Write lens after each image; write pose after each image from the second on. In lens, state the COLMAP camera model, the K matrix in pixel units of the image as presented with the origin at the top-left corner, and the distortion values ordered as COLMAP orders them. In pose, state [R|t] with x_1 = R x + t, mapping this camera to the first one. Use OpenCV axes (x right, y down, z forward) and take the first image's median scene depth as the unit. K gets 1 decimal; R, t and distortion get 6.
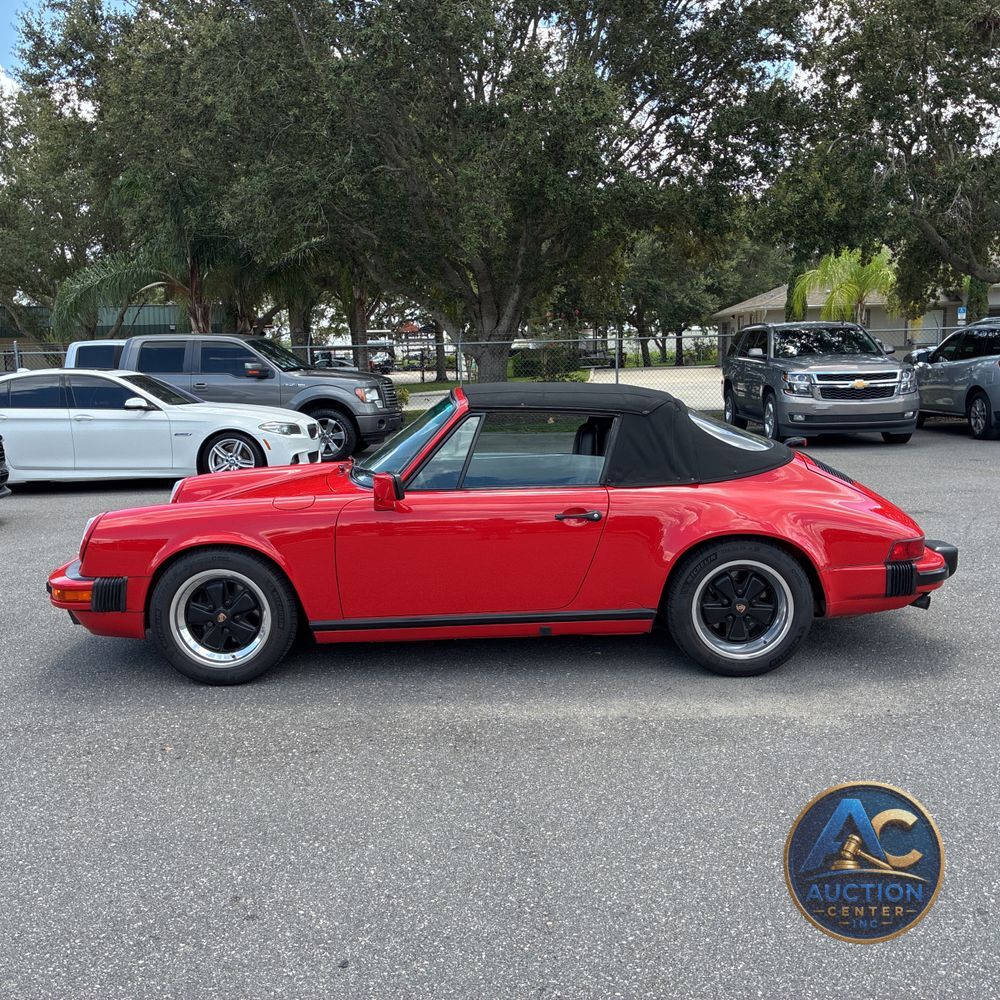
lens RADIAL K [[1088.3, 0, 524.2], [0, 1088.3, 503.5], [0, 0, 1]] dist [0.015406, 0.019864]
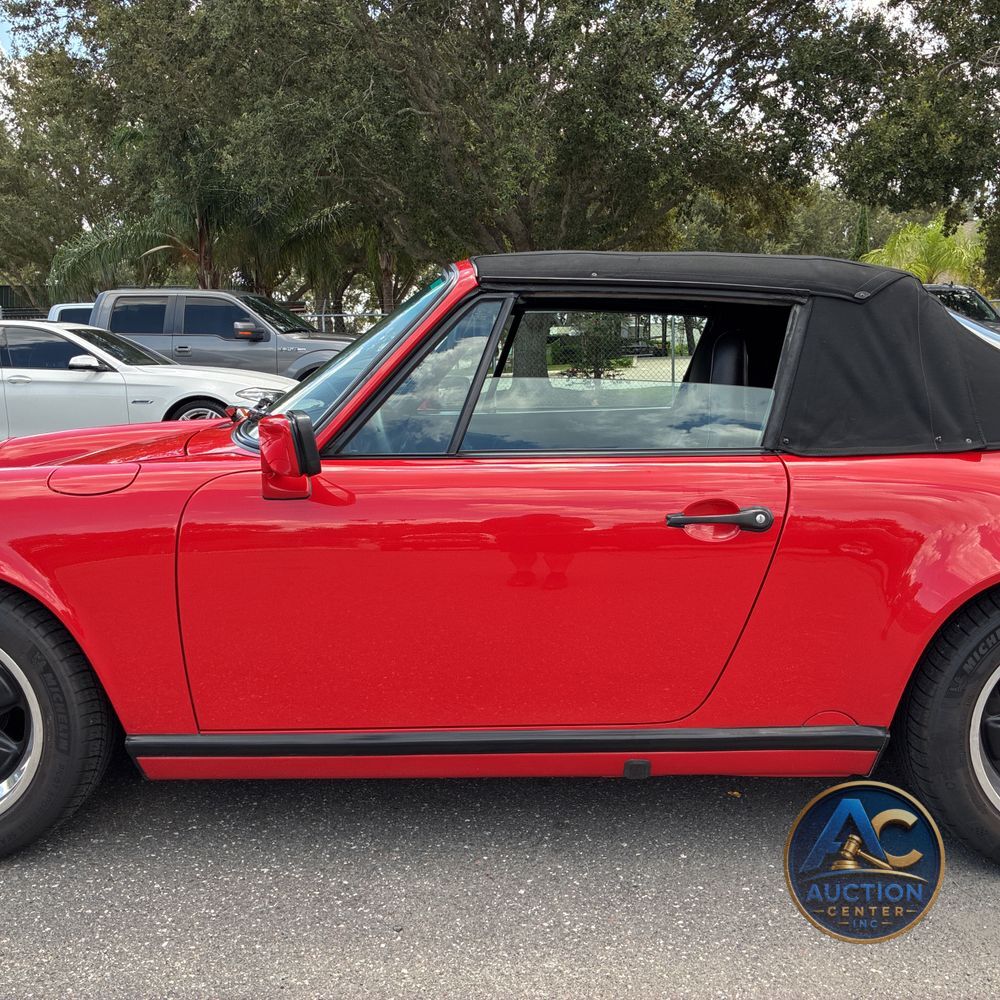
lens RADIAL K [[1088.3, 0, 524.2], [0, 1088.3, 503.5], [0, 0, 1]] dist [0.015406, 0.019864]
pose [[0.999338, 0.016112, -0.032609, -0.004361], [-0.015906, 0.999852, 0.006568, 0.001052], [0.032710, -0.006045, 0.999447, 0.159166]]
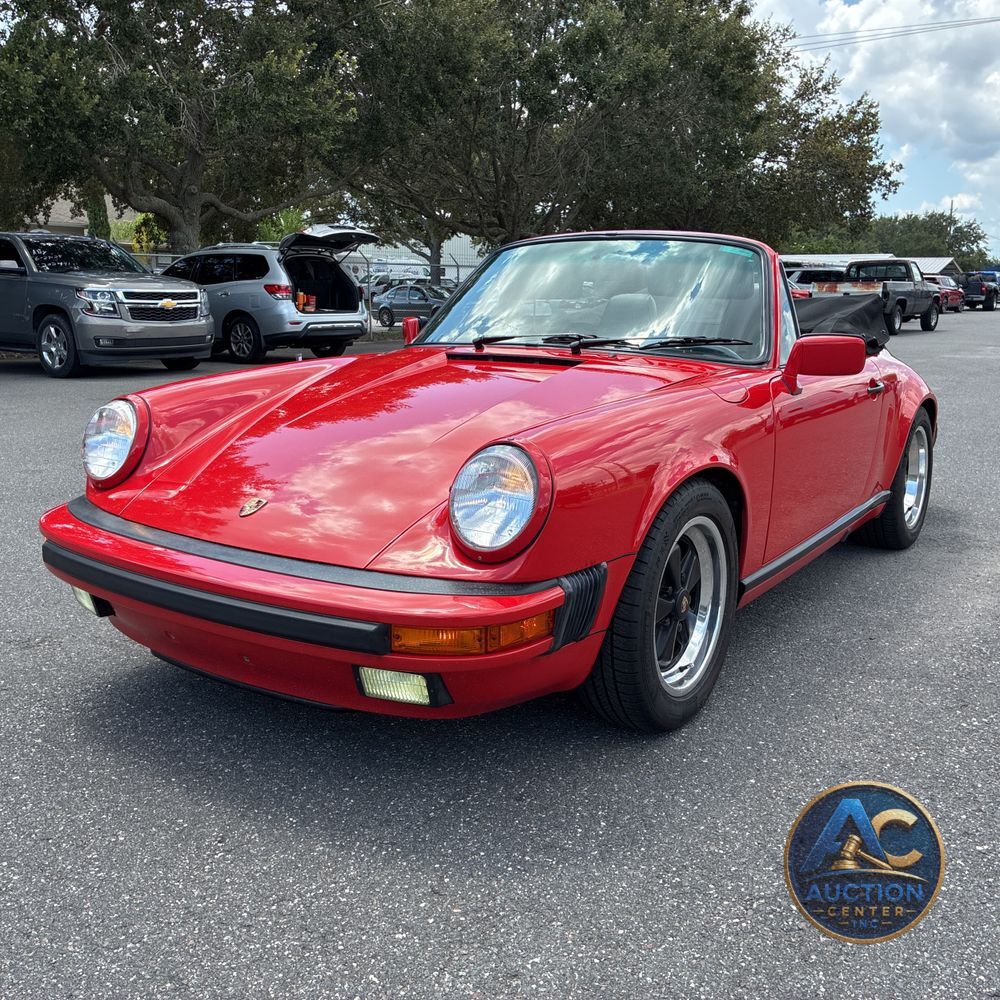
lens RADIAL K [[1058.9, 0, 500.0], [0, 1058.9, 500.0], [0, 0, 1]] dist [0.002955, 0.127872]
pose [[0.611590, -0.127712, 0.780799, -0.221723], [0.092229, 0.991666, 0.089961, -0.000874], [-0.785781, 0.016993, 0.618271, 0.218354]]
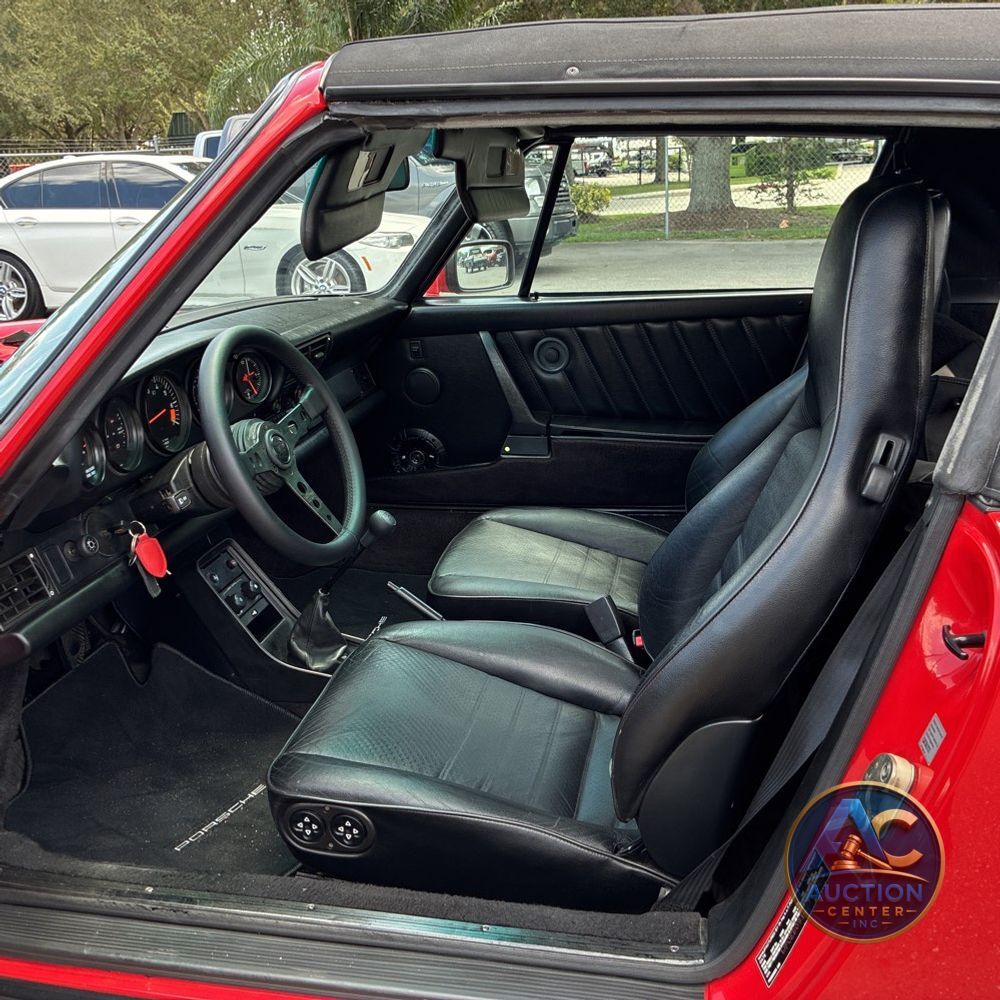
lens RADIAL K [[1101.4, 0, 500.0], [0, 1101.4, 500.0], [0, 0, 1]] dist [0.018843, 0.031521]
pose [[0.975129, 0.045611, -0.216895, 0.009771], [-0.009665, 0.986416, 0.163984, -0.013262], [0.221428, -0.157809, 0.962323, 0.231605]]
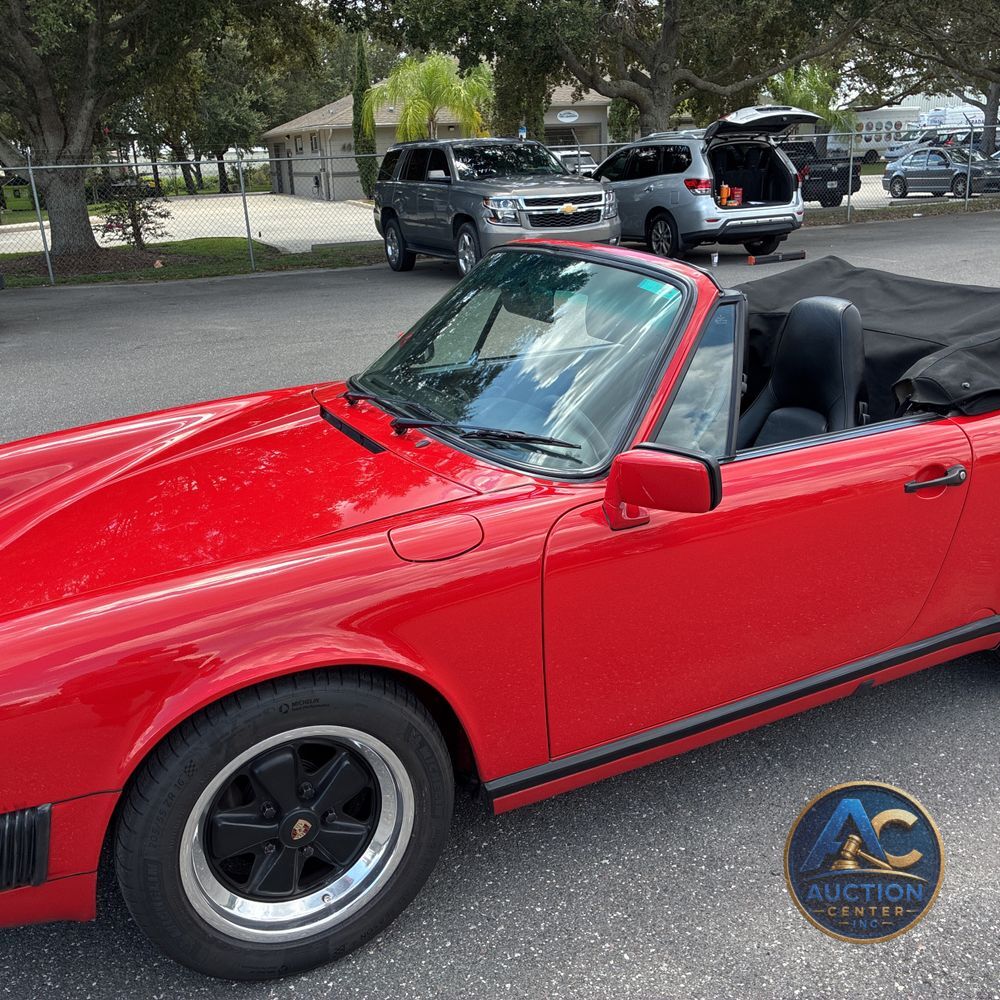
lens RADIAL K [[1049.9, 0, 535.1], [0, 1049.9, 515.2], [0, 0, 1]] dist [0.030710, 0.009804]
pose [[0.903364, -0.148616, 0.402302, -0.100220], [0.077357, 0.979119, 0.187995, -0.025044], [-0.421840, -0.138707, 0.895997, 0.178750]]
